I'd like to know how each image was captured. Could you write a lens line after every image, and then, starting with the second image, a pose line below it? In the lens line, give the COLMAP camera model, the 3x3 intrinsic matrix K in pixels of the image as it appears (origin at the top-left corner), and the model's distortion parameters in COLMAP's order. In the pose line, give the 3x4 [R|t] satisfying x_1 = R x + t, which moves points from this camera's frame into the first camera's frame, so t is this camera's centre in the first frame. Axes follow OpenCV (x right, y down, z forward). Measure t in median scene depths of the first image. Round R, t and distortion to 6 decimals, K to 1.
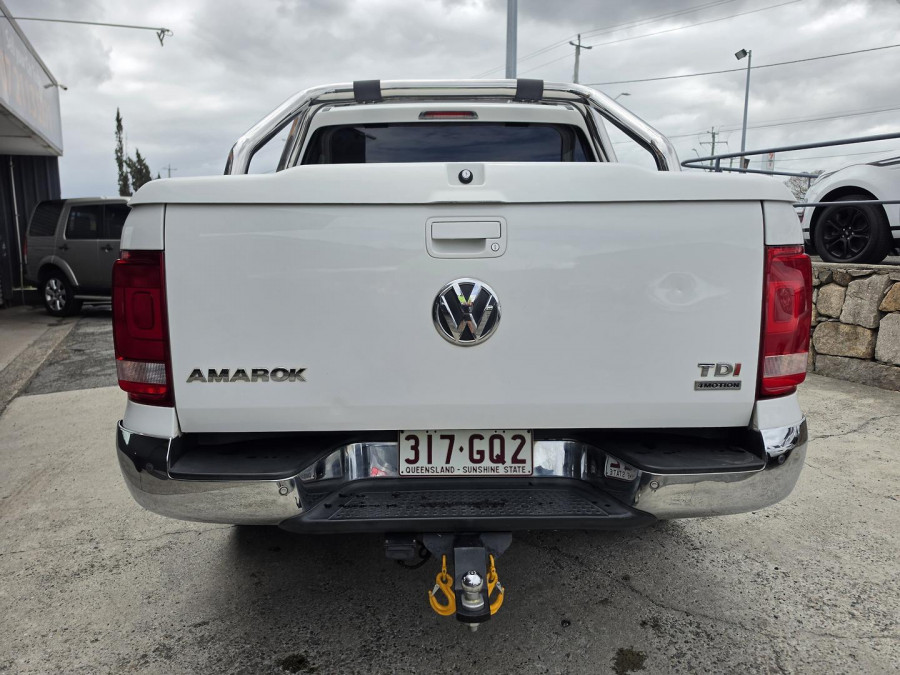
lens RADIAL K [[636.6, 0, 450.0], [0, 636.6, 337.5], [0, 0, 1]] dist [0.001079, -0.000290]
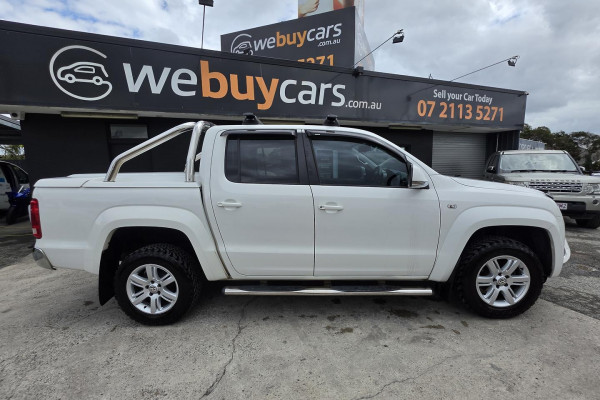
lens RADIAL K [[268.0, 0, 300.0], [0, 268.0, 200.0], [0, 0, 1]] dist [-0.000776, -0.000408]
pose [[-0.047056, 0.135521, -0.989656, 1.945648], [-0.139055, 0.980218, 0.140841, -0.557244], [0.989166, 0.144245, -0.027280, 2.495704]]
